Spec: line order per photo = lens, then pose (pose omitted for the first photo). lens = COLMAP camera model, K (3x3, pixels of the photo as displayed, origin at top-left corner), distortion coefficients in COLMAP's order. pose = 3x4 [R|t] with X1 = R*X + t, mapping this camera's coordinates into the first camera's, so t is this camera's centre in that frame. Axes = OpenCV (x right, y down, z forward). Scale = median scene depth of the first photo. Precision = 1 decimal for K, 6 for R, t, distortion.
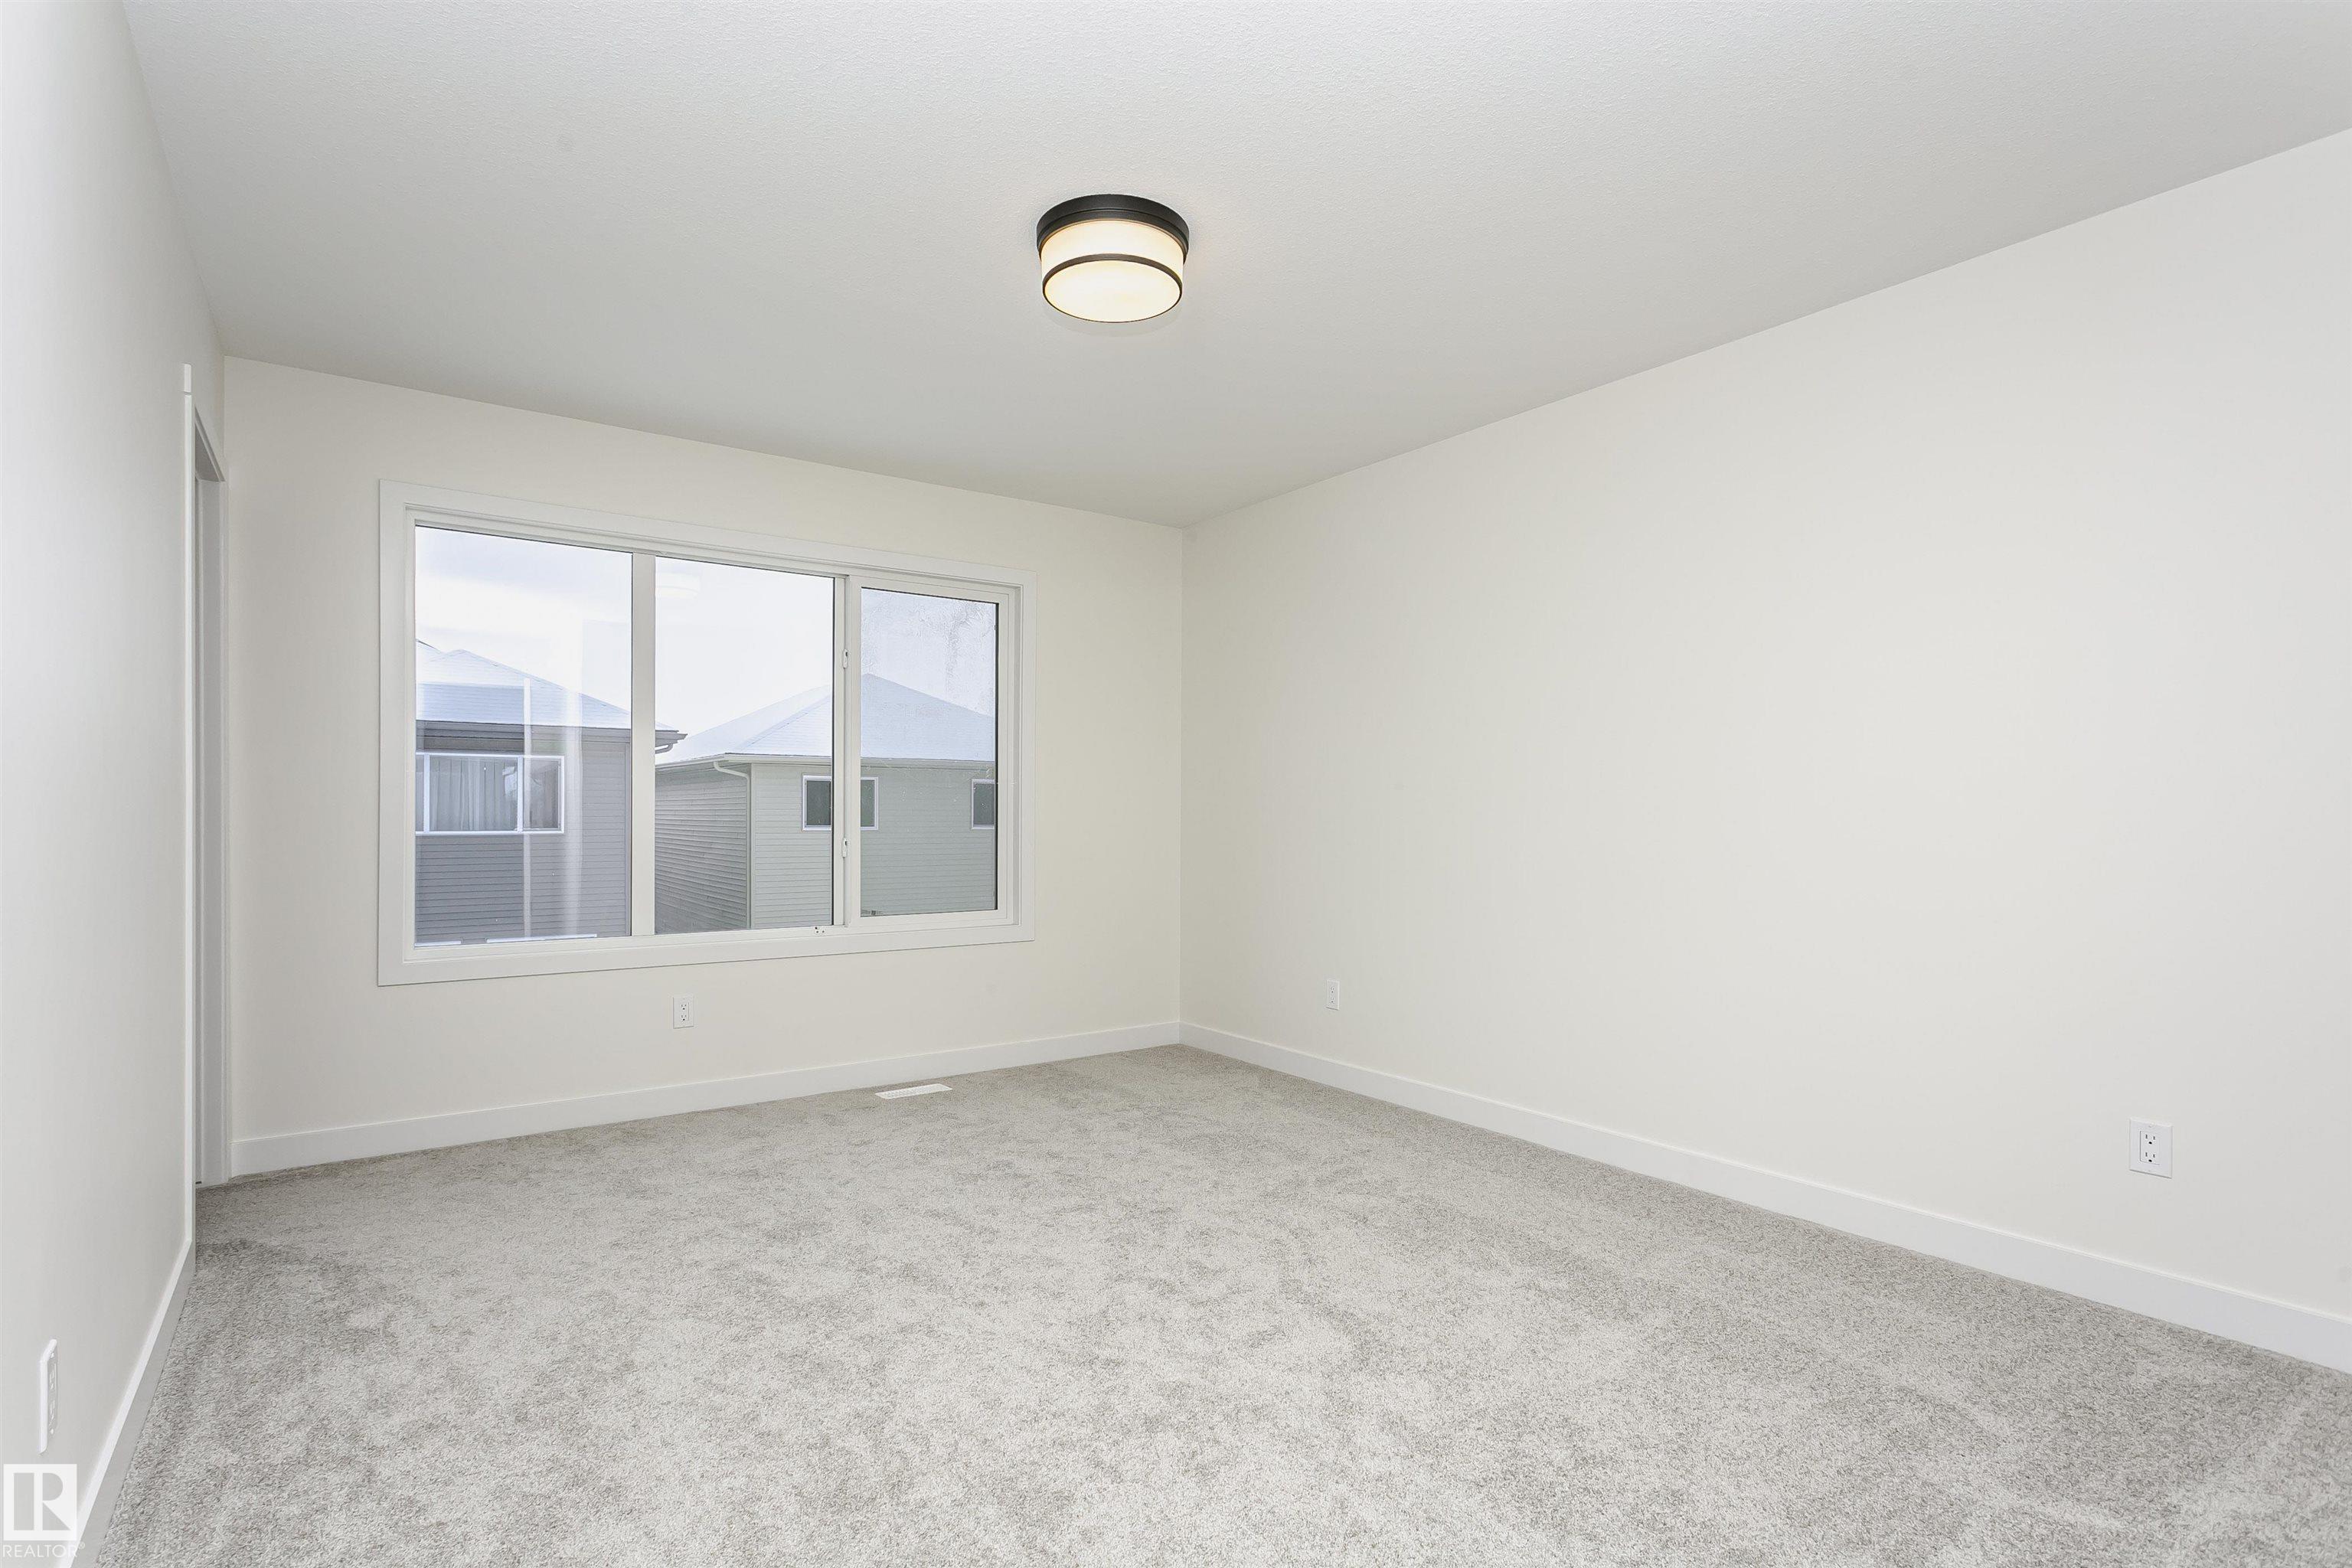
lens RADIAL K [[1134.9, 0, 1170.9], [0, 1134.9, 800.6], [0, 0, 1]] dist [-0.000530, 0.000596]
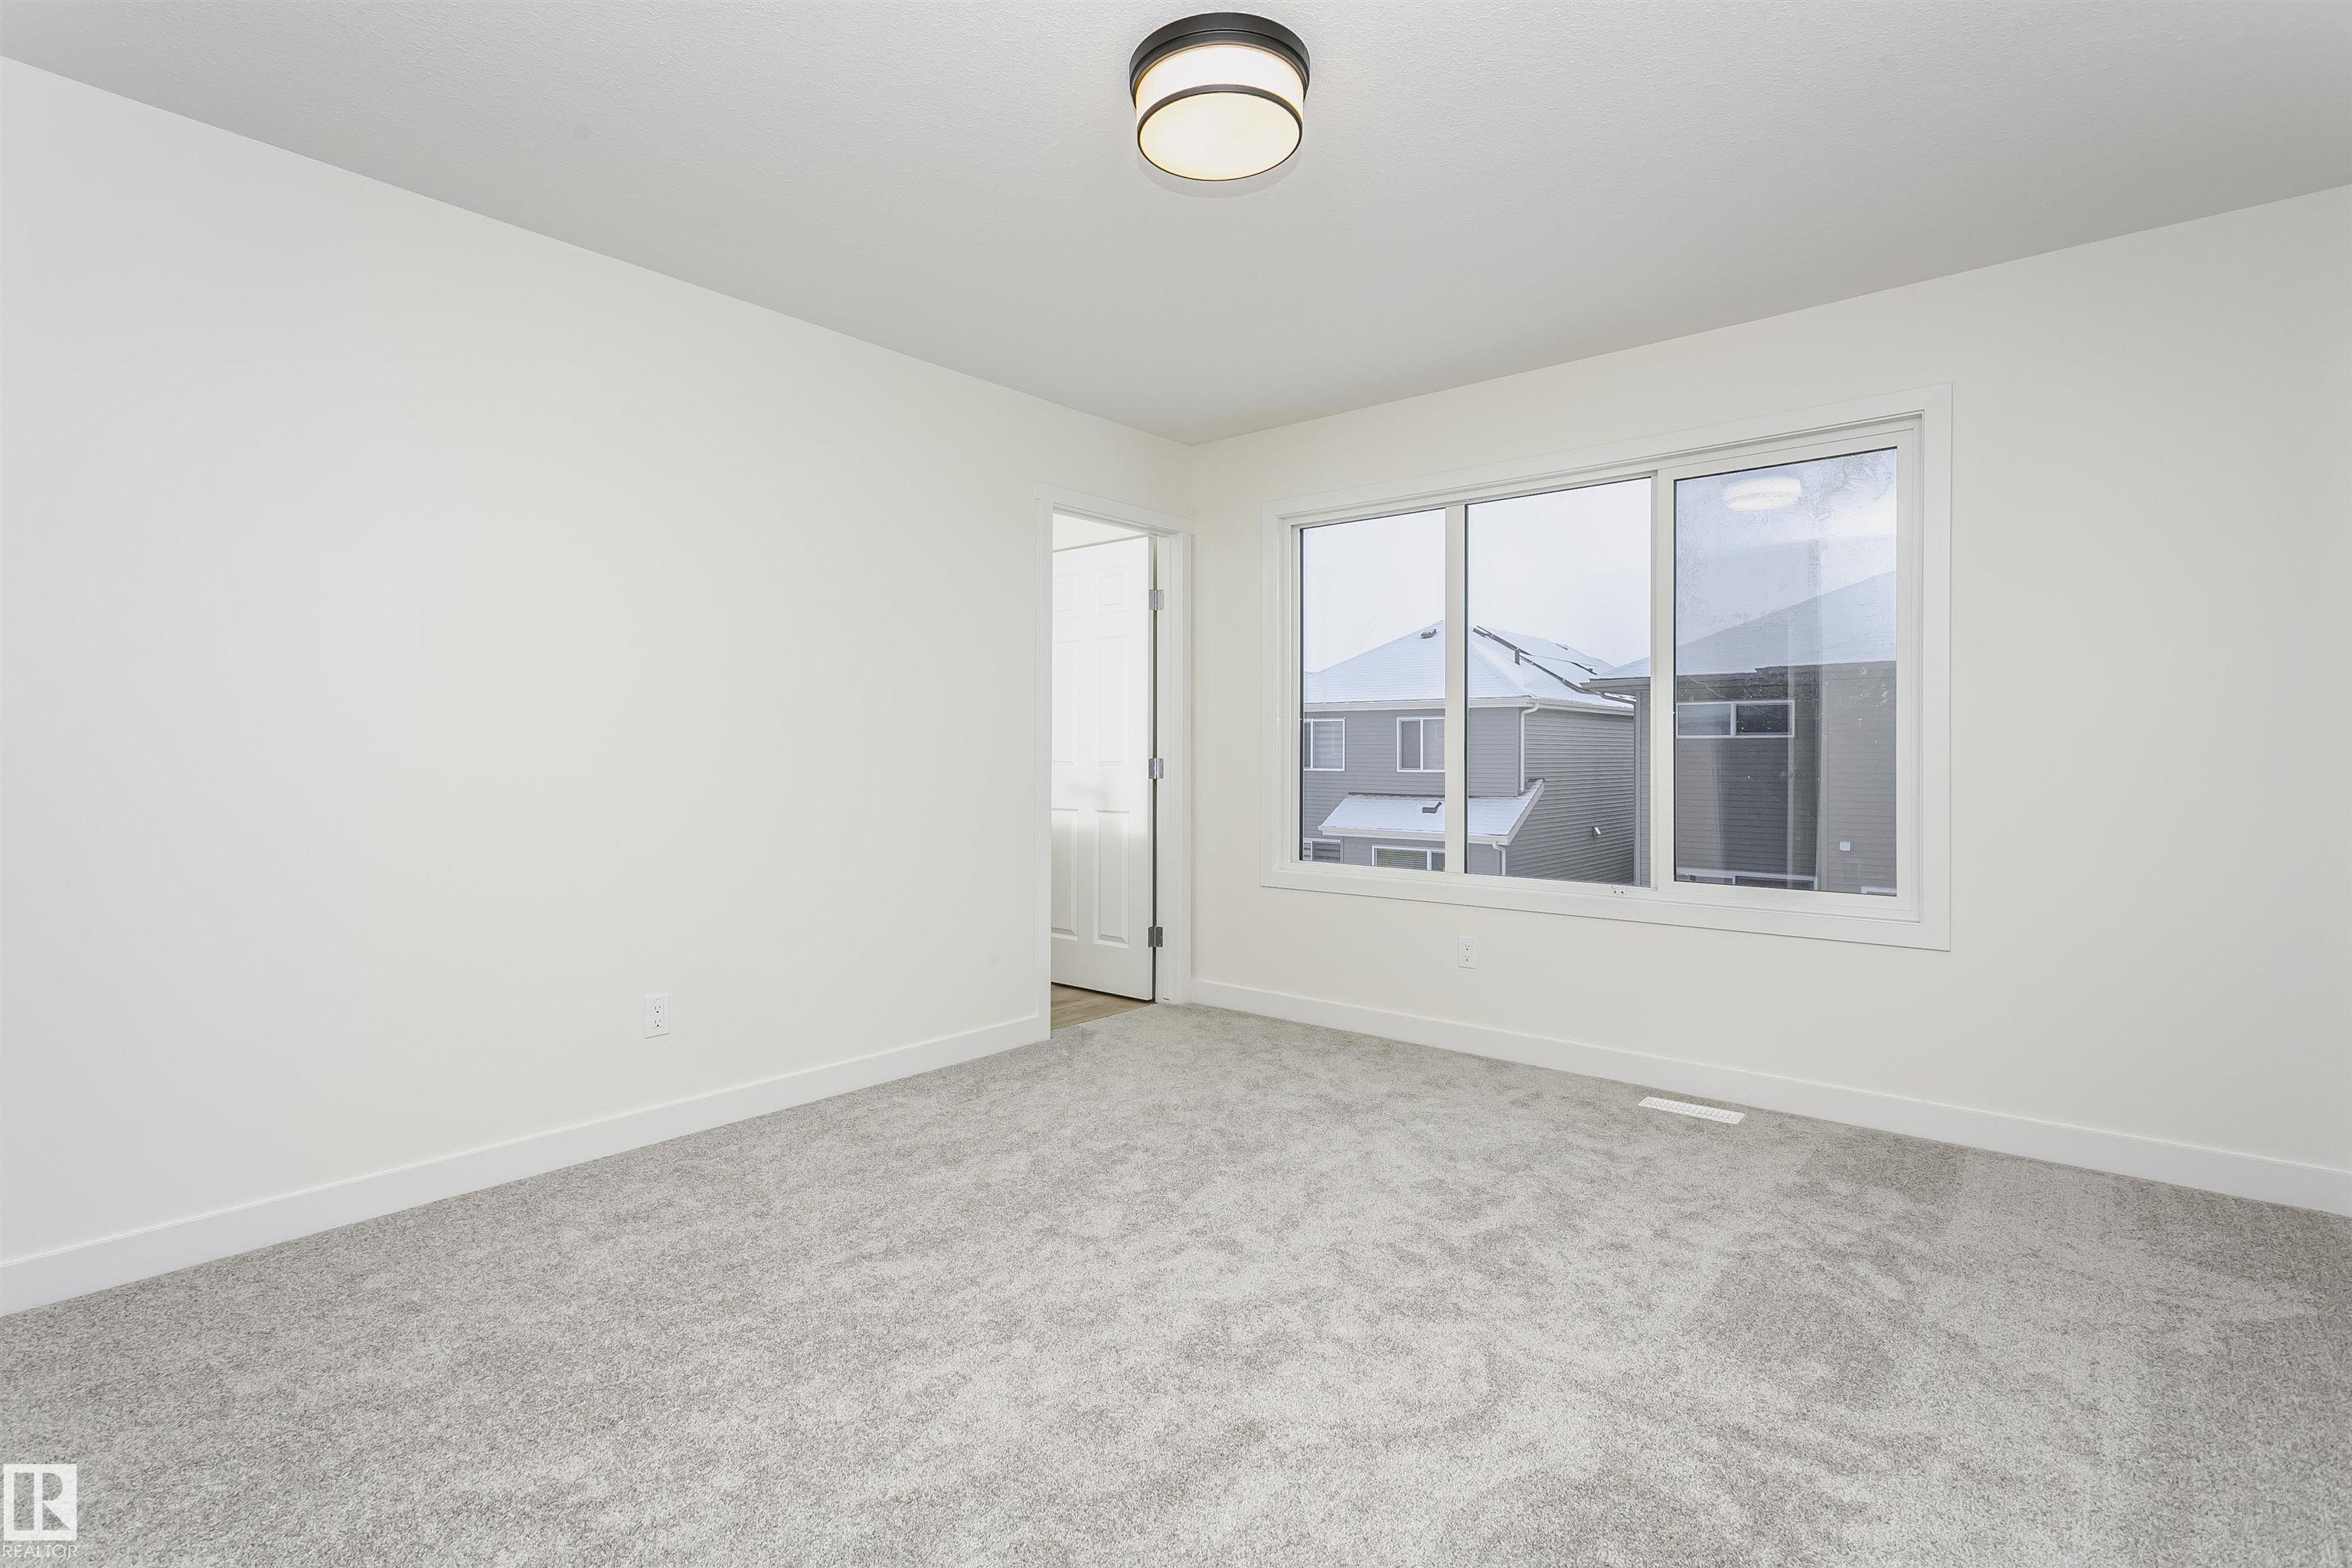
lens RADIAL K [[1134.9, 0, 1171.8], [0, 1134.9, 769.1], [0, 0, 1]] dist [-0.000530, 0.000596]
pose [[0.244687, 0.009532, -0.969555, 0.495427], [0.008277, 0.999895, 0.011919, 0.008248], [0.969567, -0.010942, 0.244583, 0.510747]]
